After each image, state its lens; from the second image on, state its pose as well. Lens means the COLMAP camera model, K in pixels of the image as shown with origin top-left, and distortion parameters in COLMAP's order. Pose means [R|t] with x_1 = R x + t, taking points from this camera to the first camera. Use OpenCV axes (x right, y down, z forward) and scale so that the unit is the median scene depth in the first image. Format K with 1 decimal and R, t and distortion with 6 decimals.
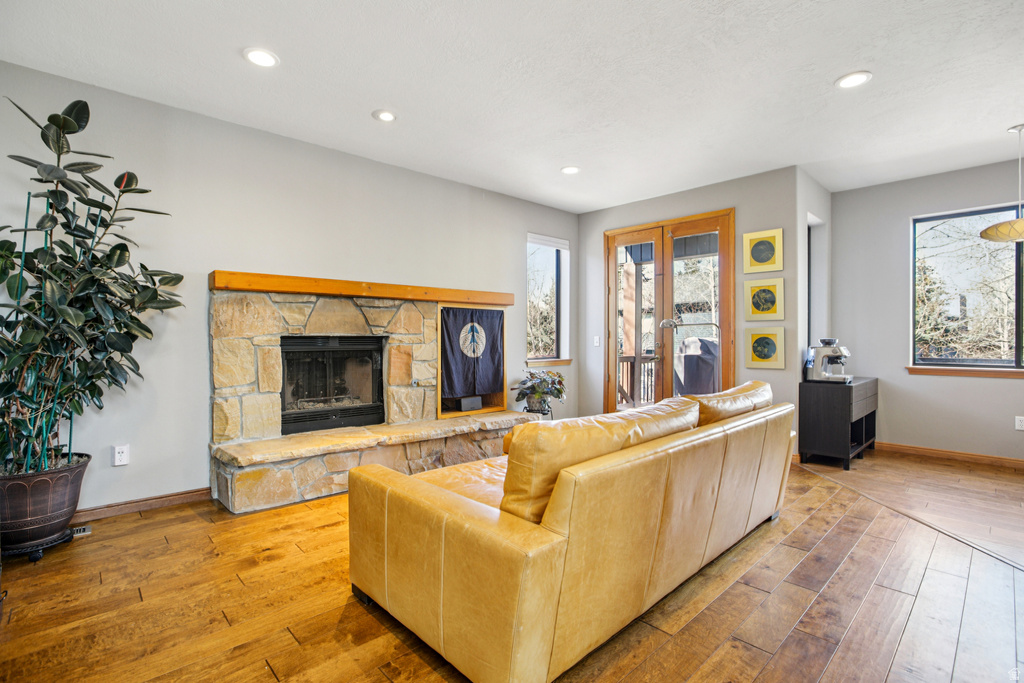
lens RADIAL K [[482.0, 0, 510.1], [0, 482.0, 342.4], [0, 0, 1]] dist [-0.047107, 0.018426]
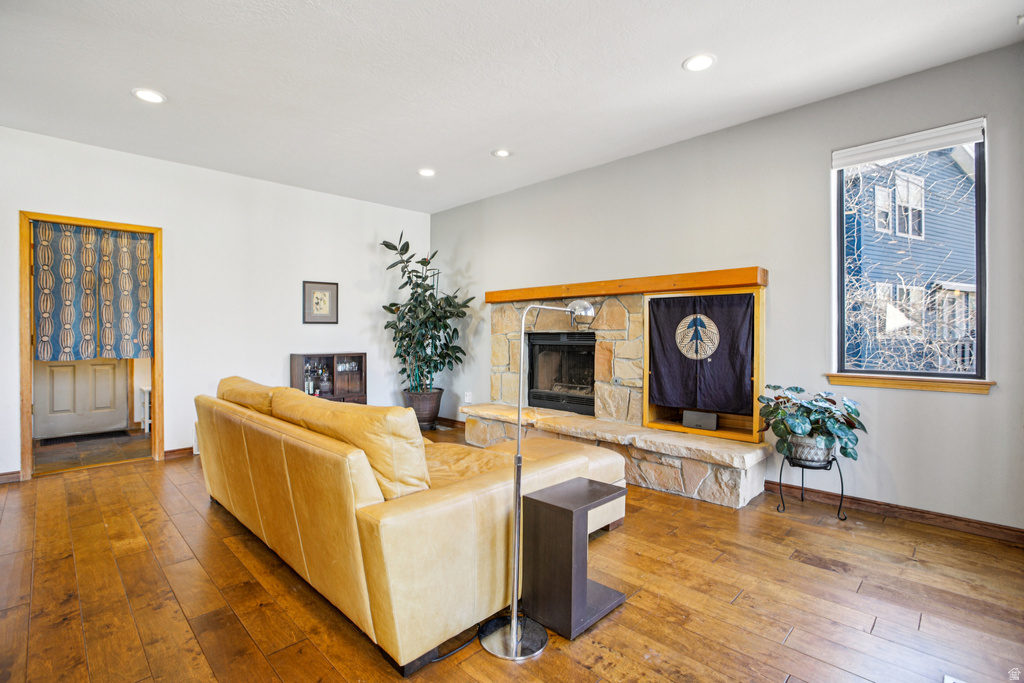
lens RADIAL K [[480.0, 0, 509.7], [0, 480.0, 337.0], [0, 0, 1]] dist [-0.046351, 0.019219]
pose [[0.050858, 0.007154, -0.998680, 0.724215], [-0.007775, 0.999947, 0.006767, -0.008186], [0.998676, 0.007421, 0.050911, 0.722196]]
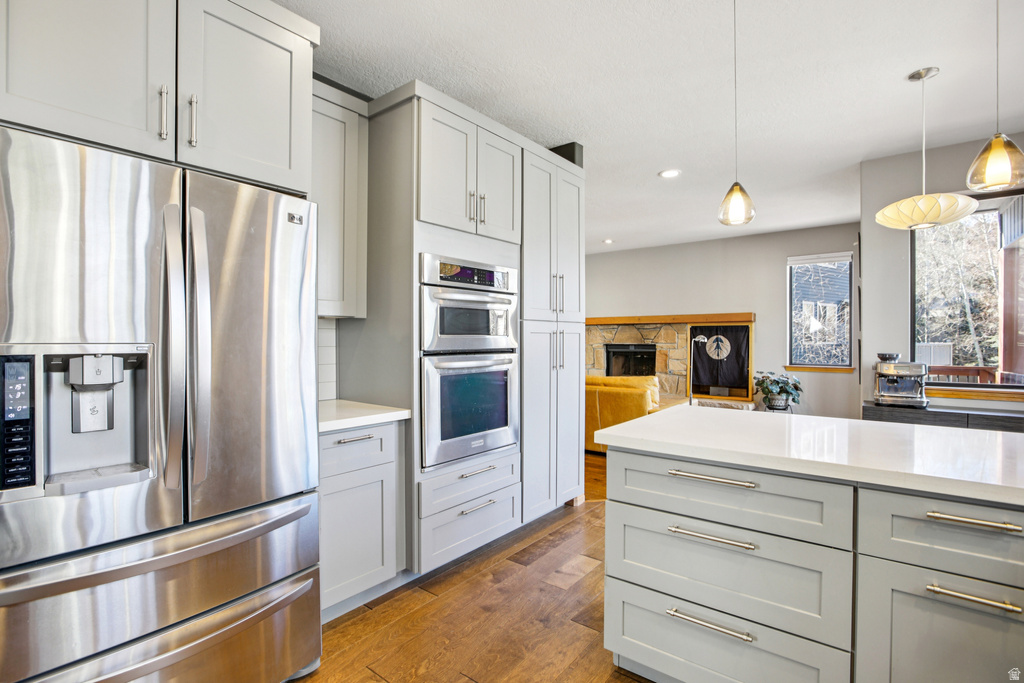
lens RADIAL K [[482.0, 0, 510.1], [0, 482.0, 342.4], [0, 0, 1]] dist [-0.047107, 0.018426]
pose [[0.162832, 0.007757, -0.986623, 1.345482], [-0.006945, 0.999953, 0.006715, -0.027413], [0.986629, 0.005758, 0.162878, 0.163389]]
